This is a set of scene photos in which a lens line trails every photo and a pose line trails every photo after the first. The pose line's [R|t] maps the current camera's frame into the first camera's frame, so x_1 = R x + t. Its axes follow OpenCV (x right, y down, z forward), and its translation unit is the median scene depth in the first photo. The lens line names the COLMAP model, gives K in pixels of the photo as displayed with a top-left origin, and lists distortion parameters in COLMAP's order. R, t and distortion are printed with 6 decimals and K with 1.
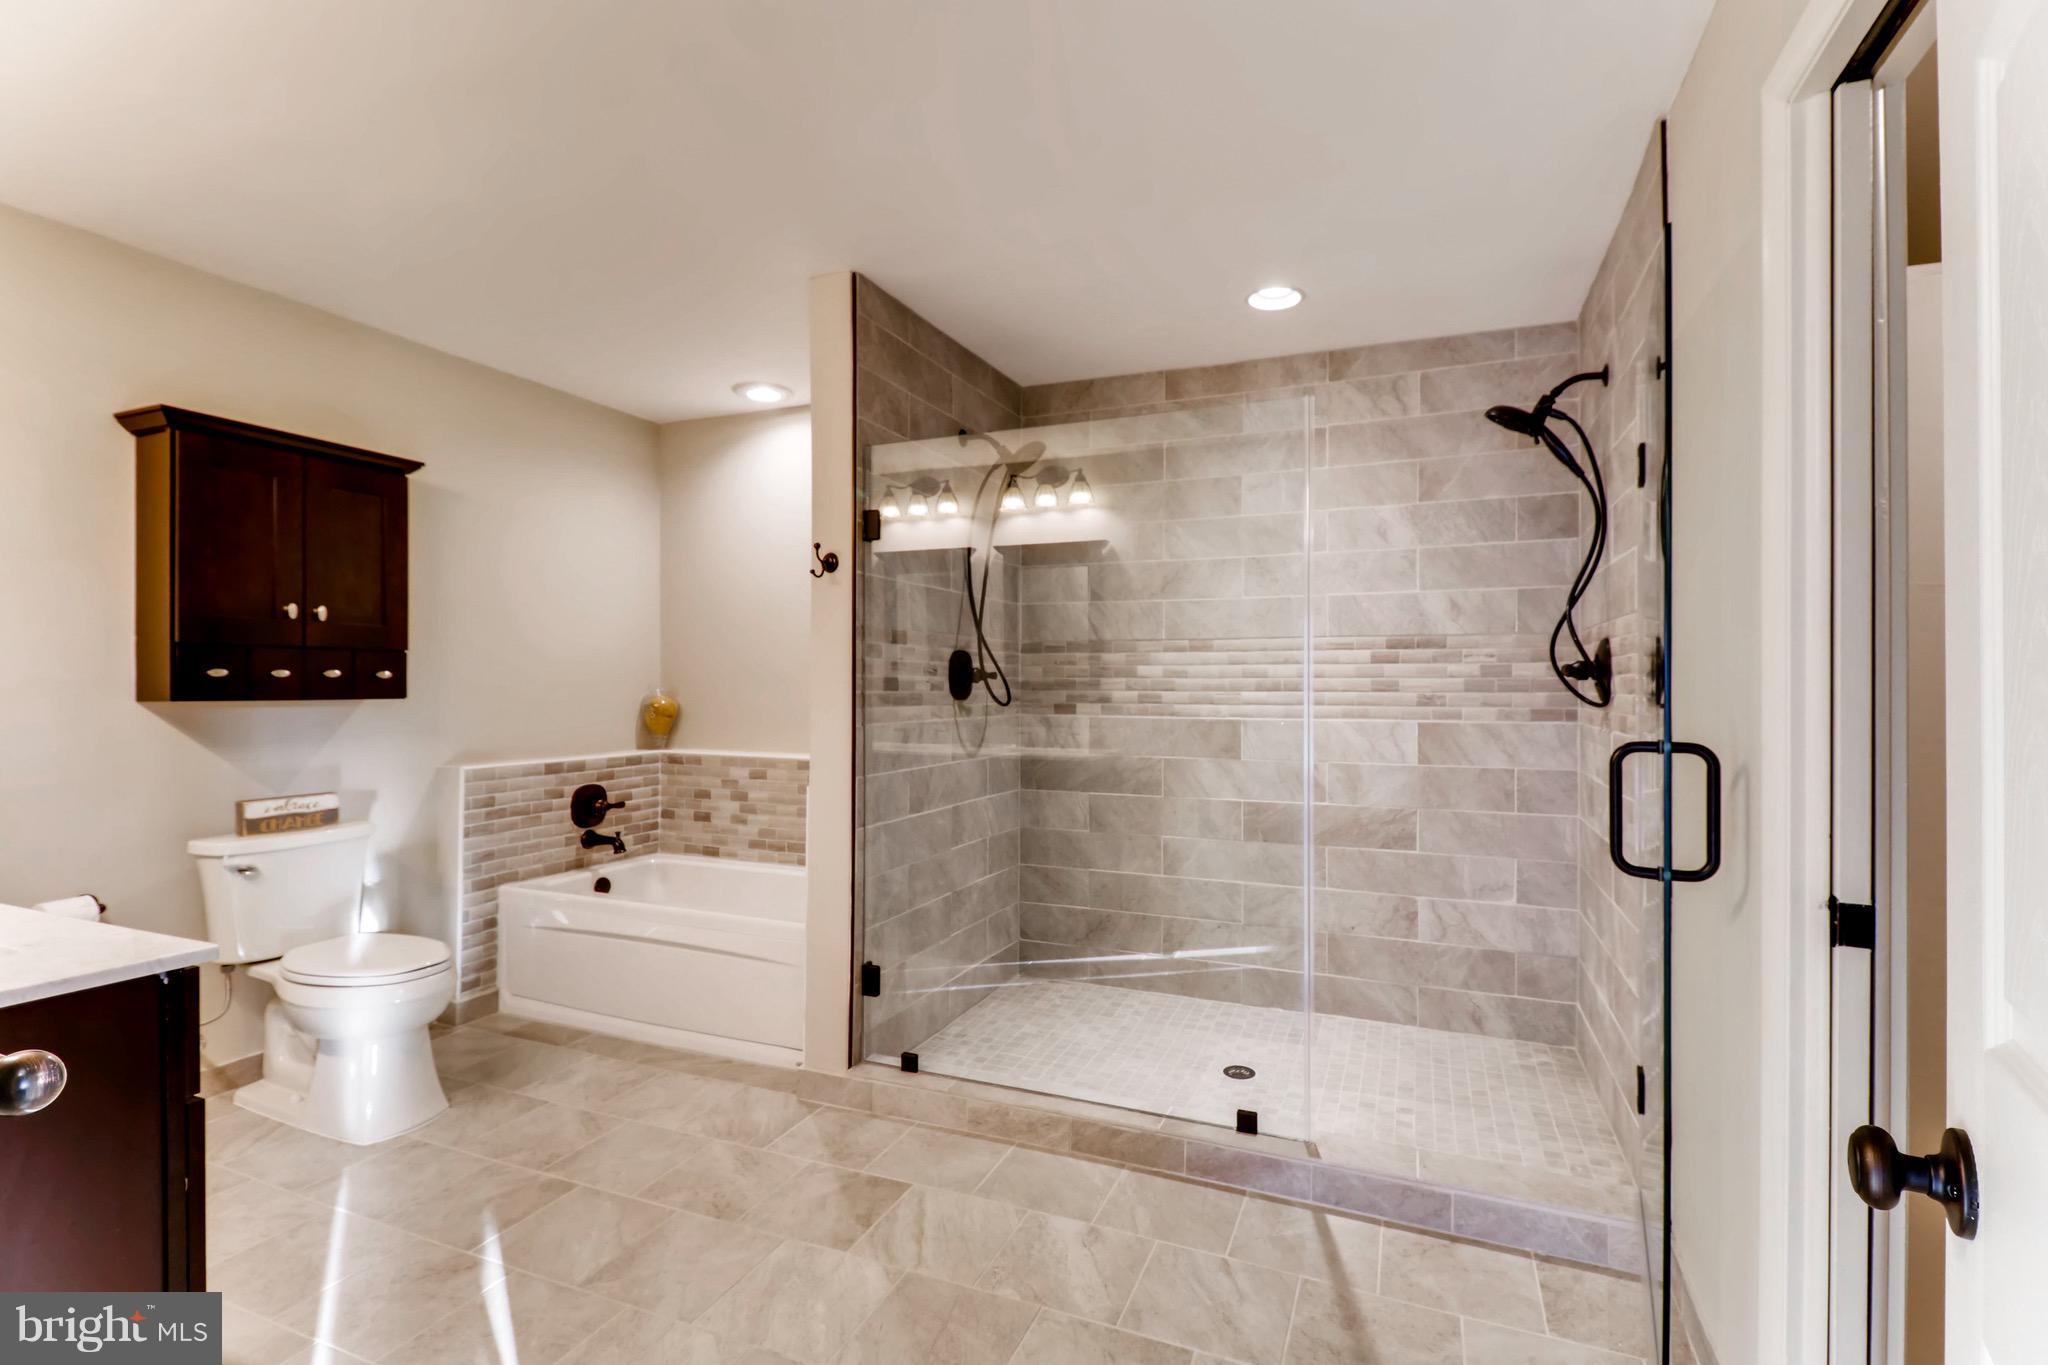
lens RADIAL K [[947.4, 0, 1017.8], [0, 947.4, 684.5], [0, 0, 1]] dist [0.010795, -0.008086]
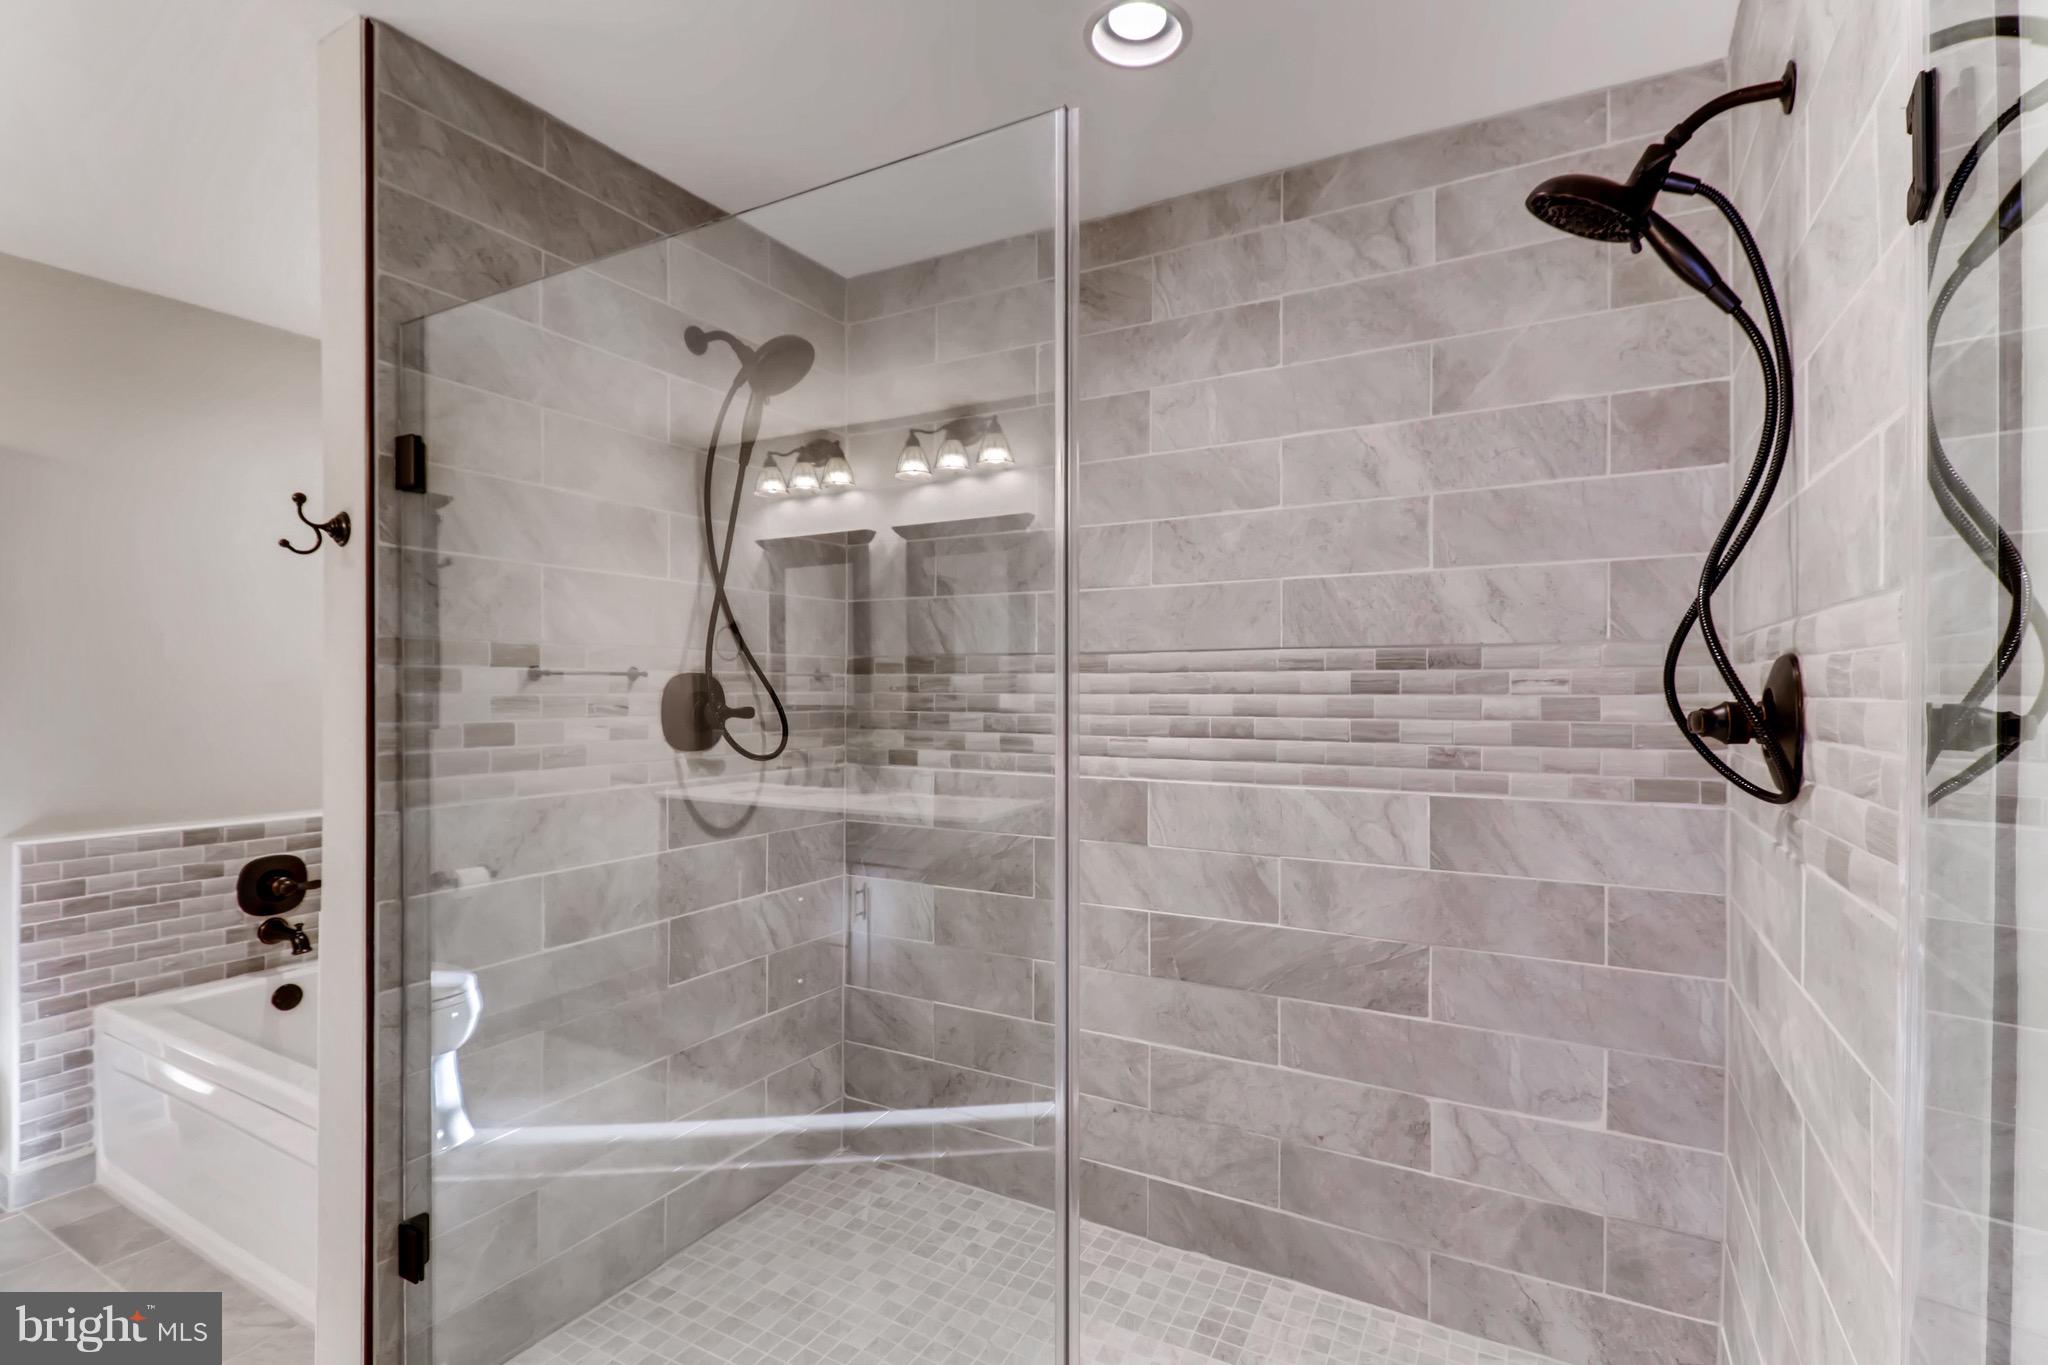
lens RADIAL K [[947.4, 0, 1026.0], [0, 947.4, 696.1], [0, 0, 1]] dist [0.010795, -0.008086]
pose [[0.994313, -0.000171, -0.106501, 0.236707], [0.000969, 0.999972, 0.007444, -0.025748], [0.106497, -0.007505, 0.994285, 0.396531]]
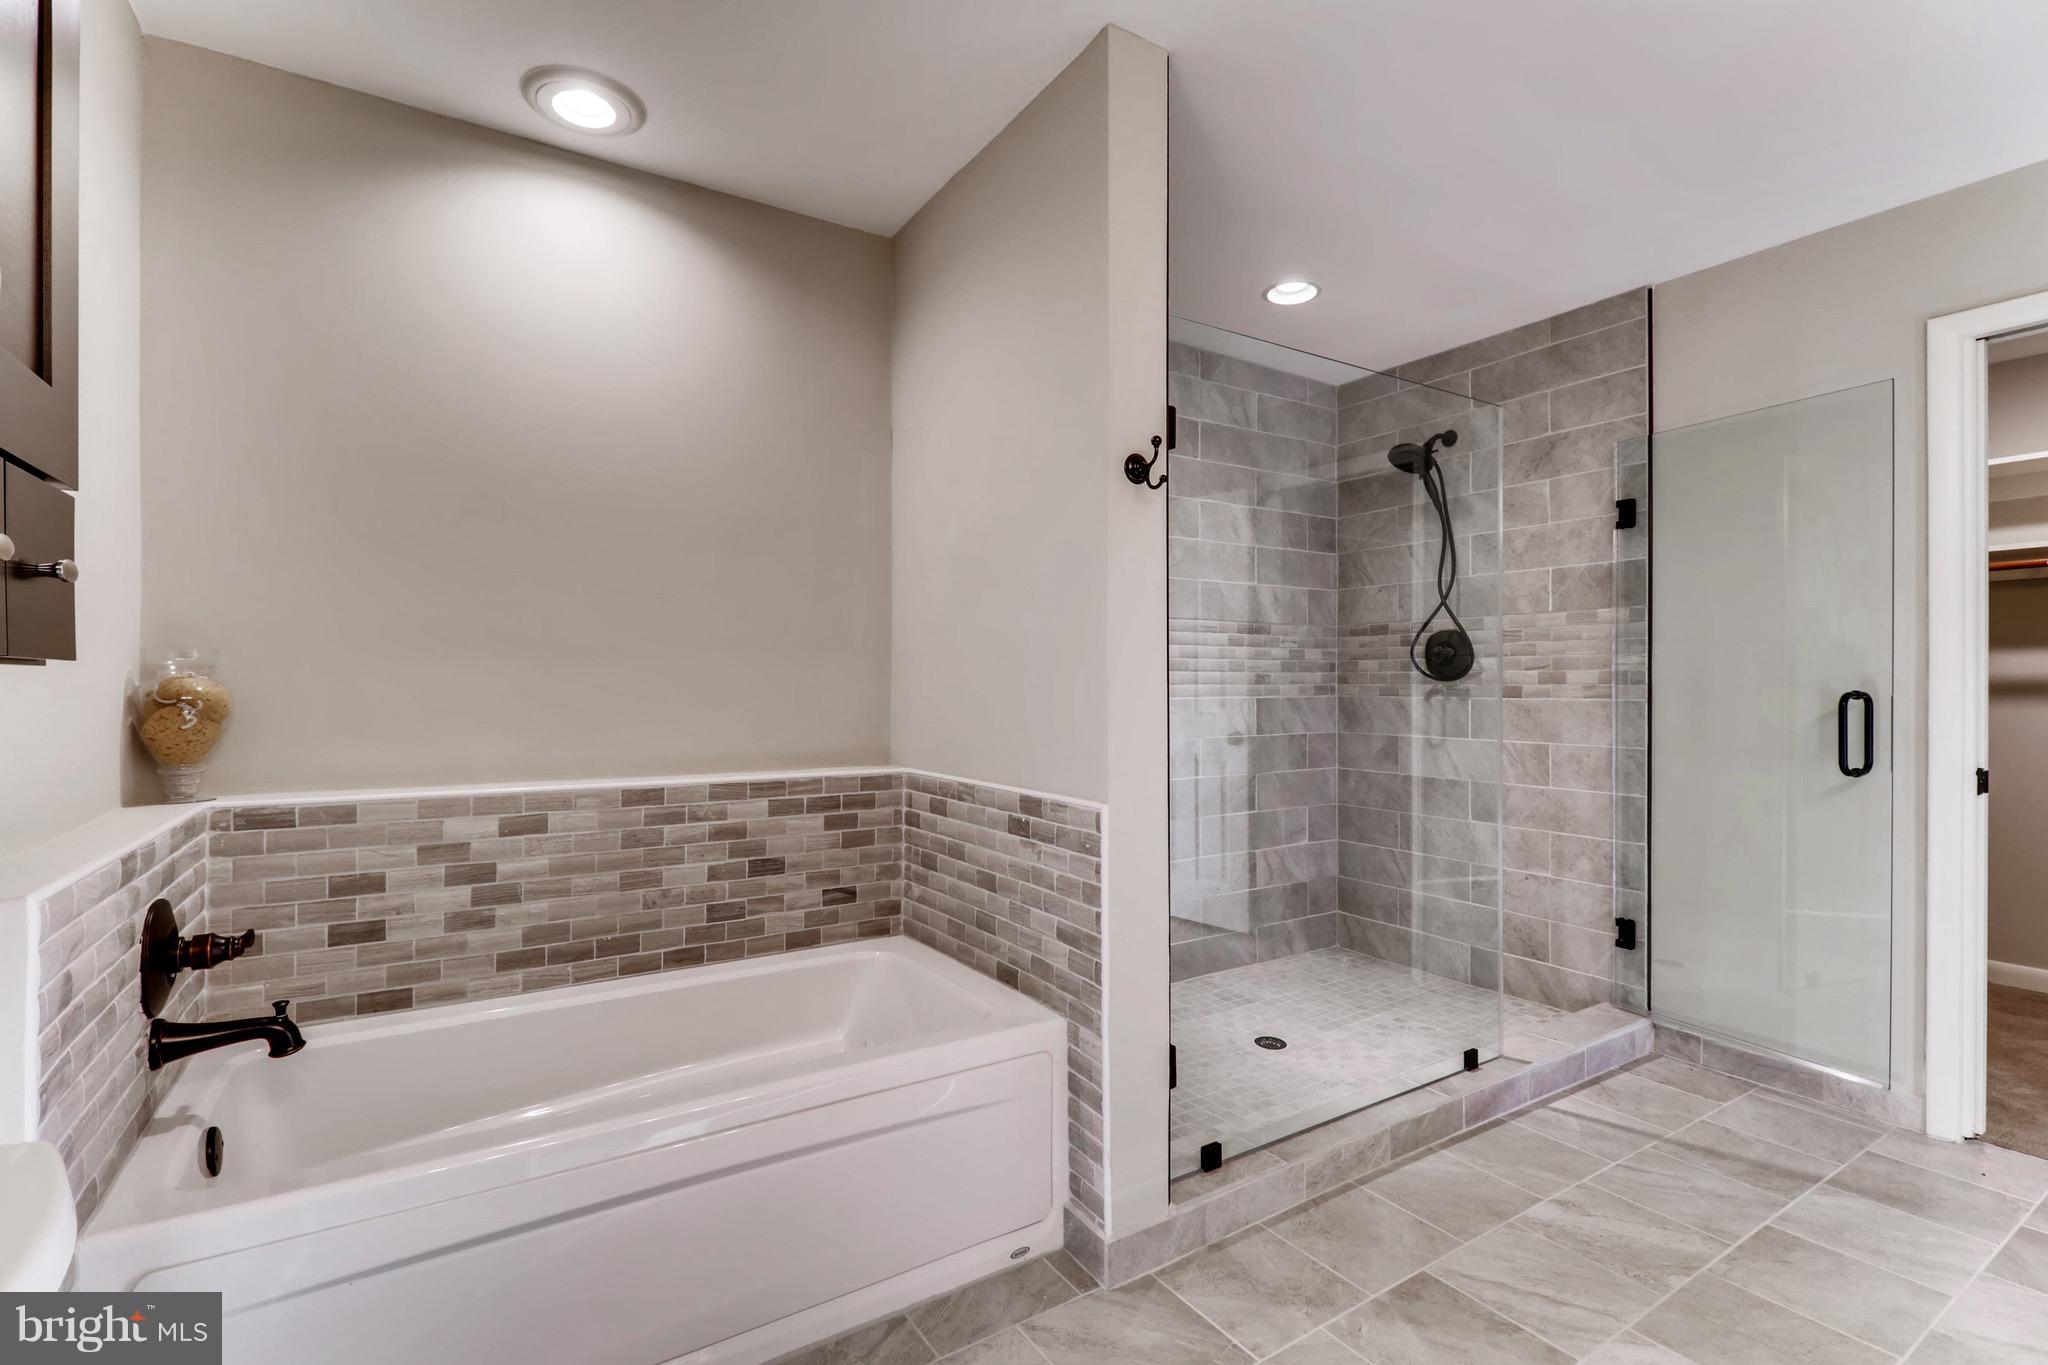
lens RADIAL K [[947.4, 0, 1040.9], [0, 947.4, 681.3], [0, 0, 1]] dist [0.010795, -0.008086]
pose [[0.556787, -0.000821, 0.830655, -0.672139], [-0.000154, 0.999999, 0.001092, 0.018065], [-0.830656, -0.000736, 0.556786, 0.574970]]
